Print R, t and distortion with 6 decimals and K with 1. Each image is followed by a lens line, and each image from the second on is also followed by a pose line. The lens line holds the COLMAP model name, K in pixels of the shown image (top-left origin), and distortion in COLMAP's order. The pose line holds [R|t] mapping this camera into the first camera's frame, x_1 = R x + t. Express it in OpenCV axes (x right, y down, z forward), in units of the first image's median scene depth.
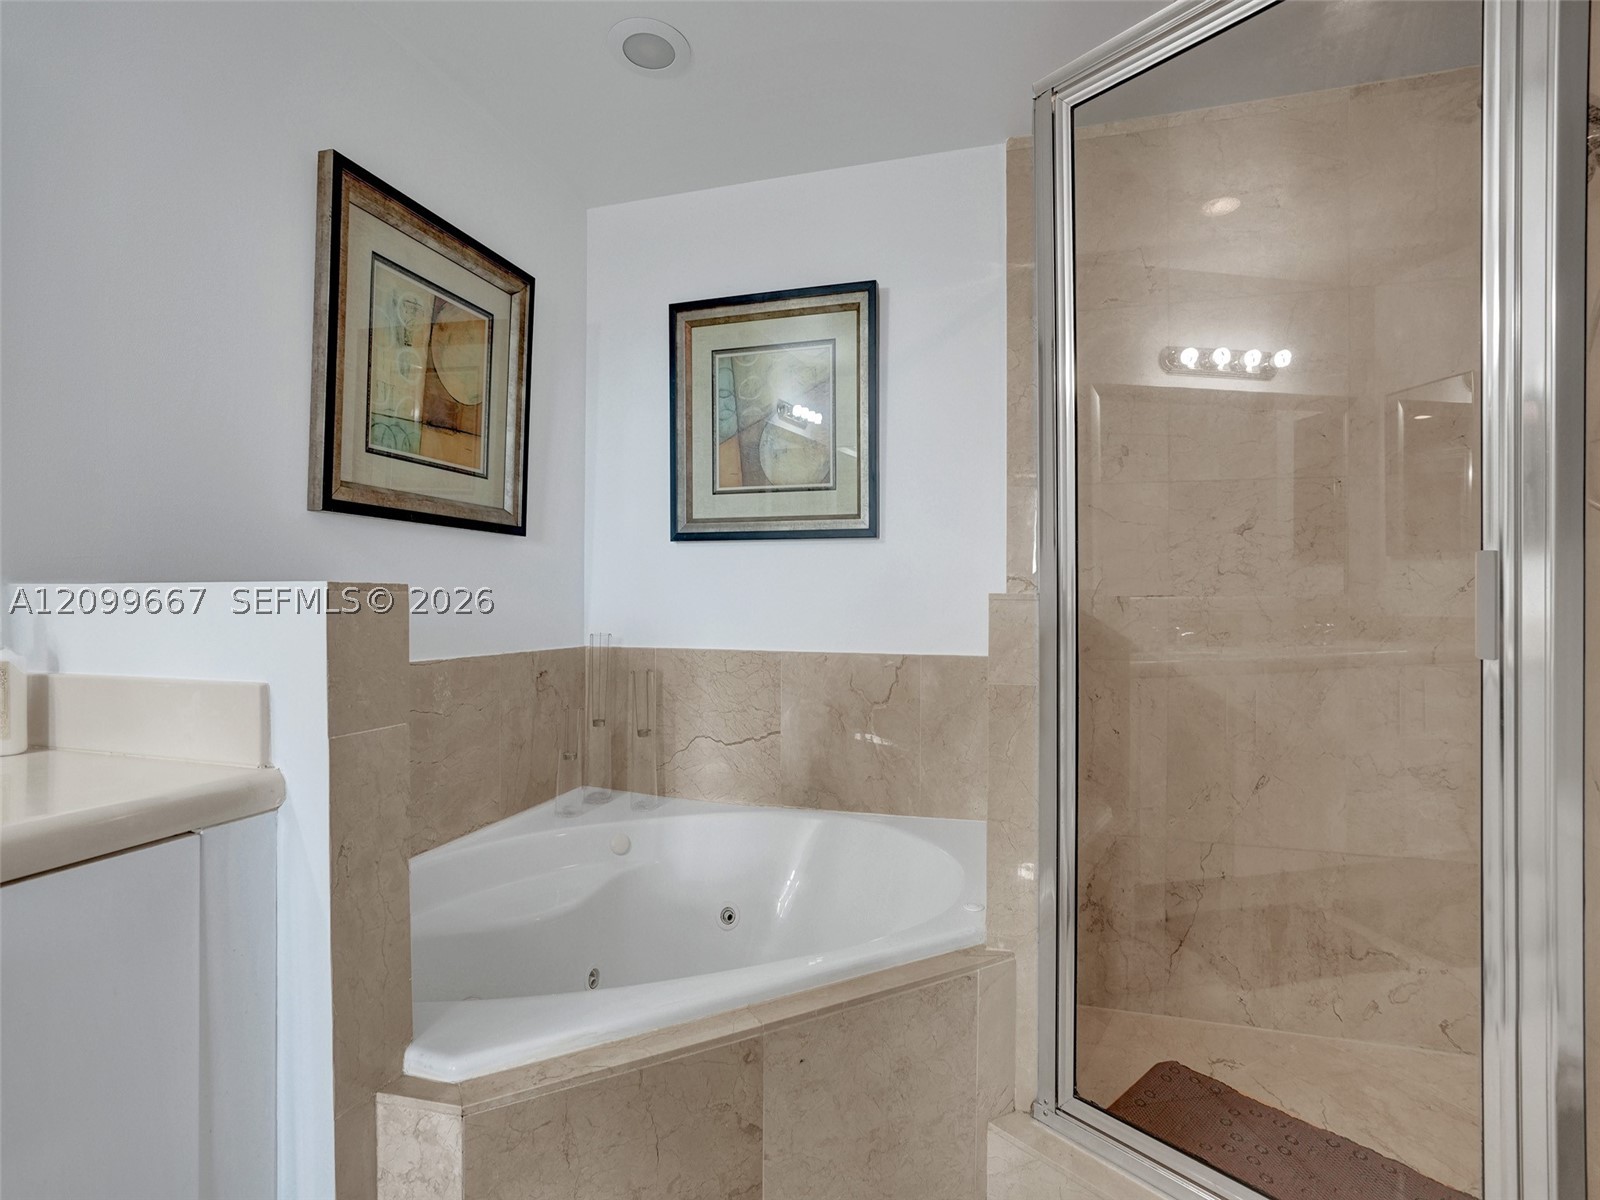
lens RADIAL K [[776.2, 0, 802.3], [0, 776.2, 603.0], [0, 0, 1]] dist [-0.058864, 0.031977]
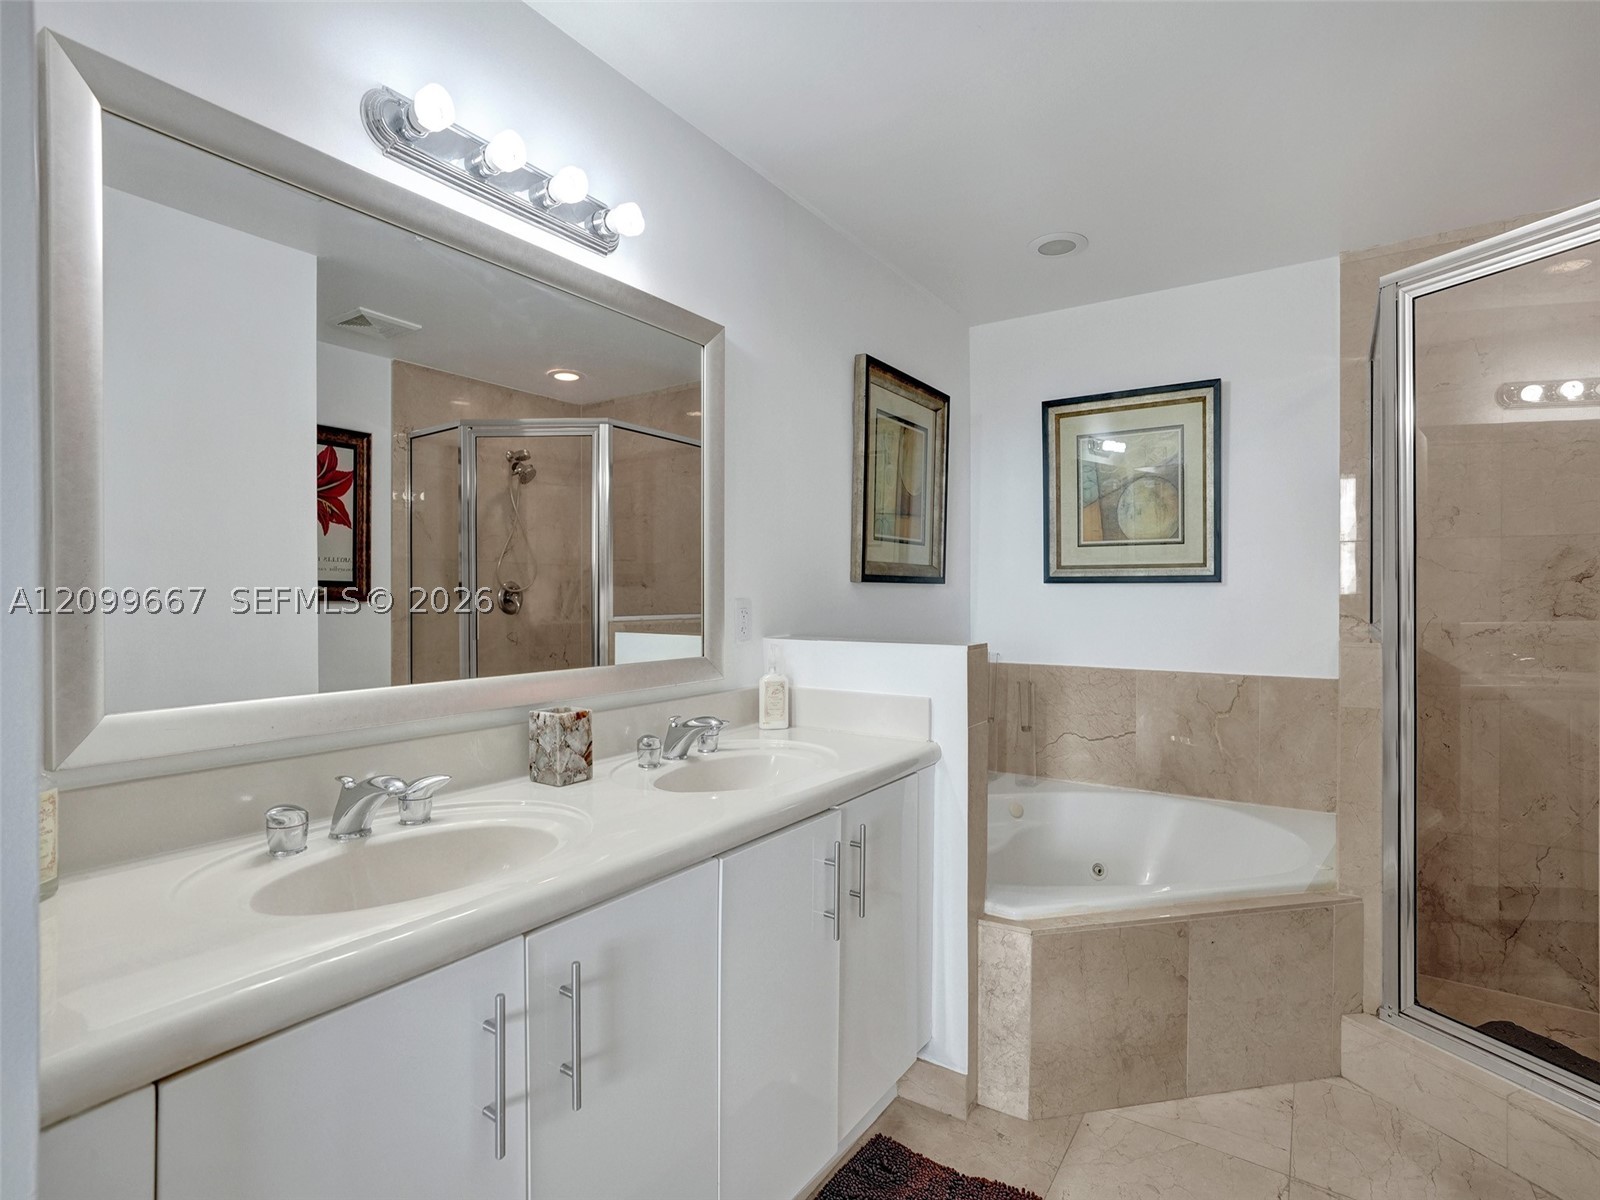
lens RADIAL K [[785.7, 0, 800.0], [0, 785.7, 600.0], [0, 0, 1]] dist [-0.051424, 0.029318]
pose [[0.953350, -0.001783, -0.301861, -0.177562], [0.003482, 0.999981, 0.005092, -0.064317], [0.301846, -0.005906, 0.953338, -0.415790]]
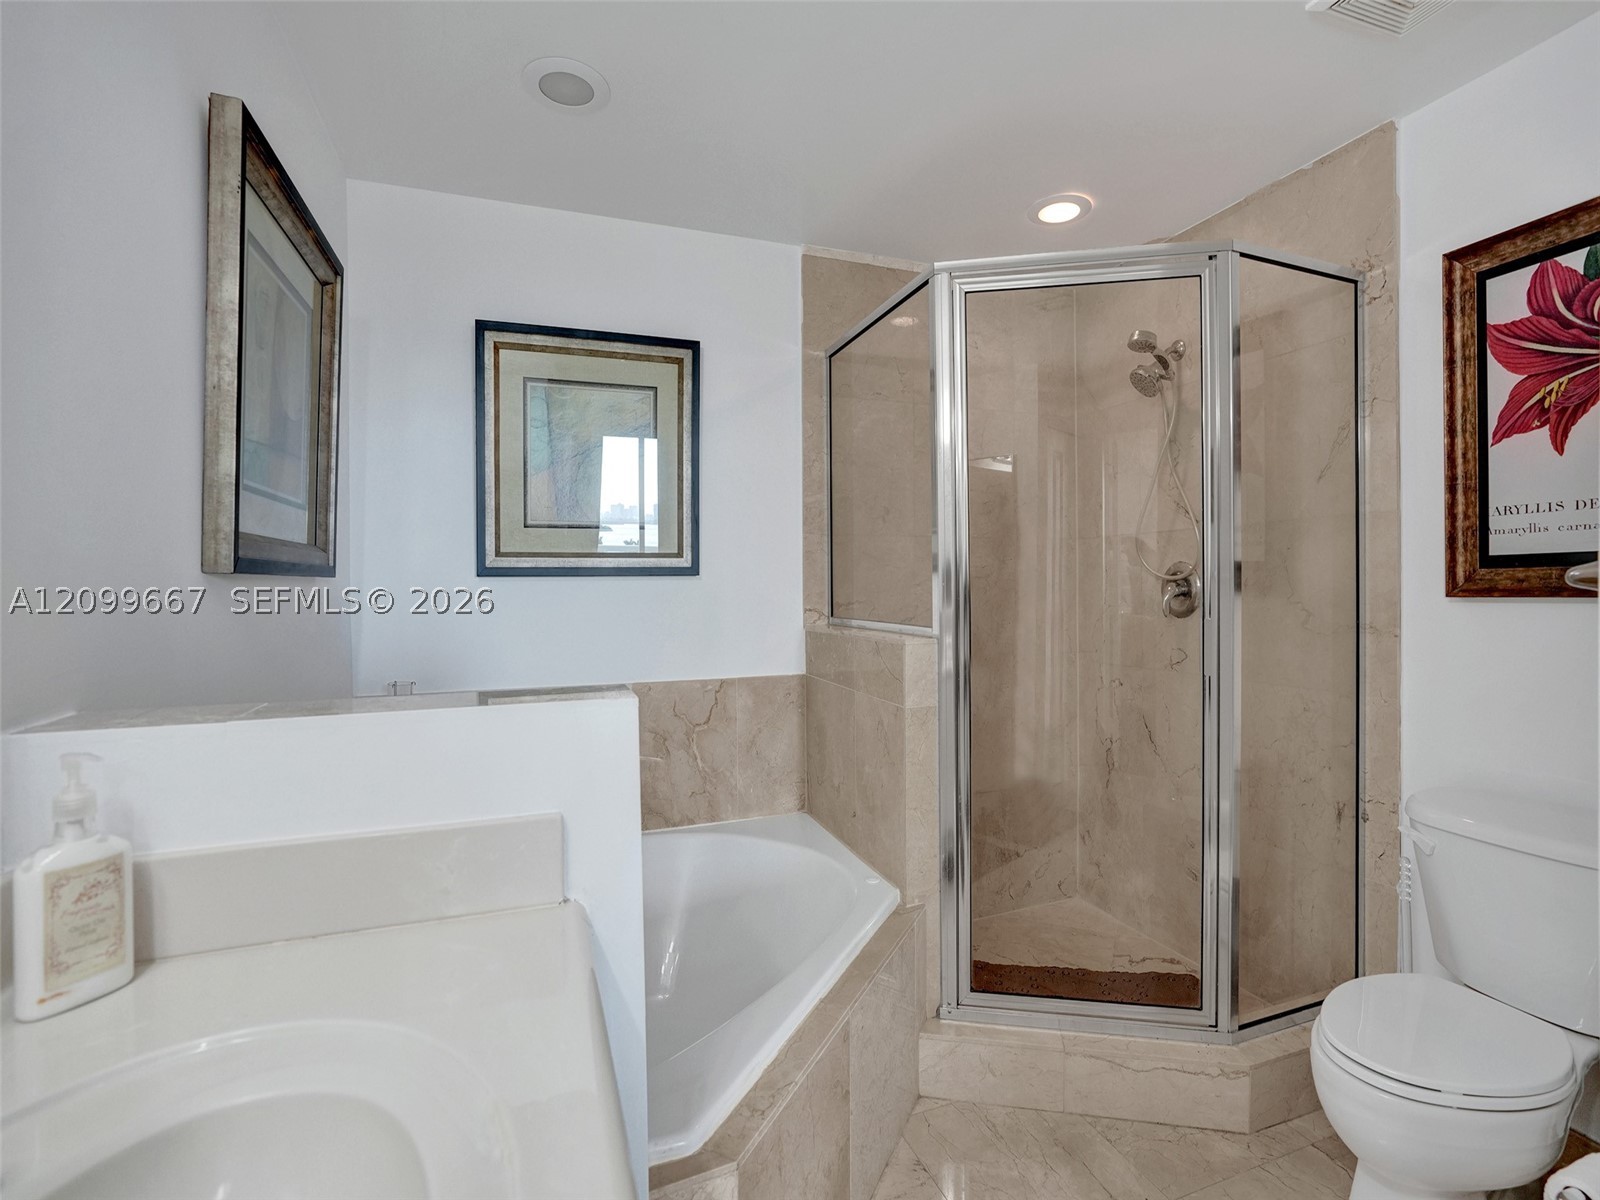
lens RADIAL K [[766.4, 0, 828.4], [0, 766.4, 589.2], [0, 0, 1]] dist [-0.056129, 0.029827]
pose [[0.790558, -0.016189, 0.612173, -0.426008], [0.013295, 0.999869, 0.009273, -0.072439], [-0.612243, 0.000807, 0.790669, 0.026892]]
